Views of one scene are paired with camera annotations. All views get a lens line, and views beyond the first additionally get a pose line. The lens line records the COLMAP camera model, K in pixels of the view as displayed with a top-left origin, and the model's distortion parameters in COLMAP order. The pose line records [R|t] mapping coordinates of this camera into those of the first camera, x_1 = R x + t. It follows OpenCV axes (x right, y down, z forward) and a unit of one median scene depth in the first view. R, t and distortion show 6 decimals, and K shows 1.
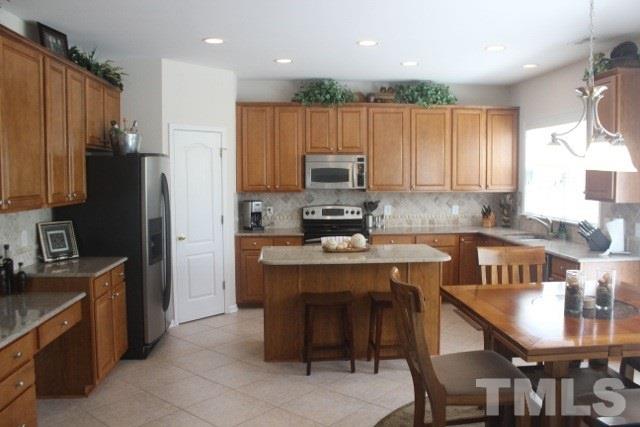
lens RADIAL K [[537.9, 0, 332.8], [0, 537.9, 210.9], [0, 0, 1]] dist [-0.167154, 0.157030]
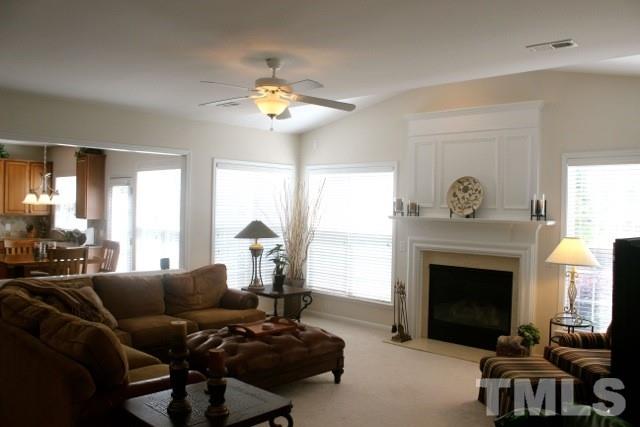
lens RADIAL K [[537.9, 0, 332.8], [0, 537.9, 210.9], [0, 0, 1]] dist [-0.167154, 0.157030]
pose [[0.741245, 0.011675, 0.671133, -0.073101], [0.022860, 0.998830, -0.042624, 0.038473], [-0.670845, 0.046937, 0.740110, -0.746720]]
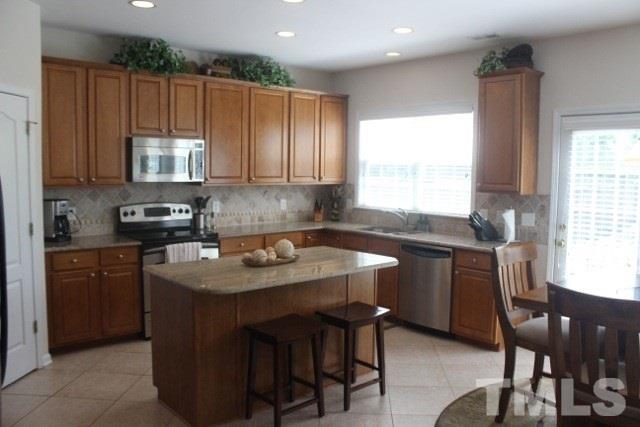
lens RADIAL K [[537.9, 0, 332.8], [0, 537.9, 210.9], [0, 0, 1]] dist [-0.167154, 0.157030]
pose [[0.801583, -0.034414, 0.596892, -0.261661], [0.024165, 0.999391, 0.025168, -0.012336], [-0.597395, -0.005750, 0.801927, 0.235665]]
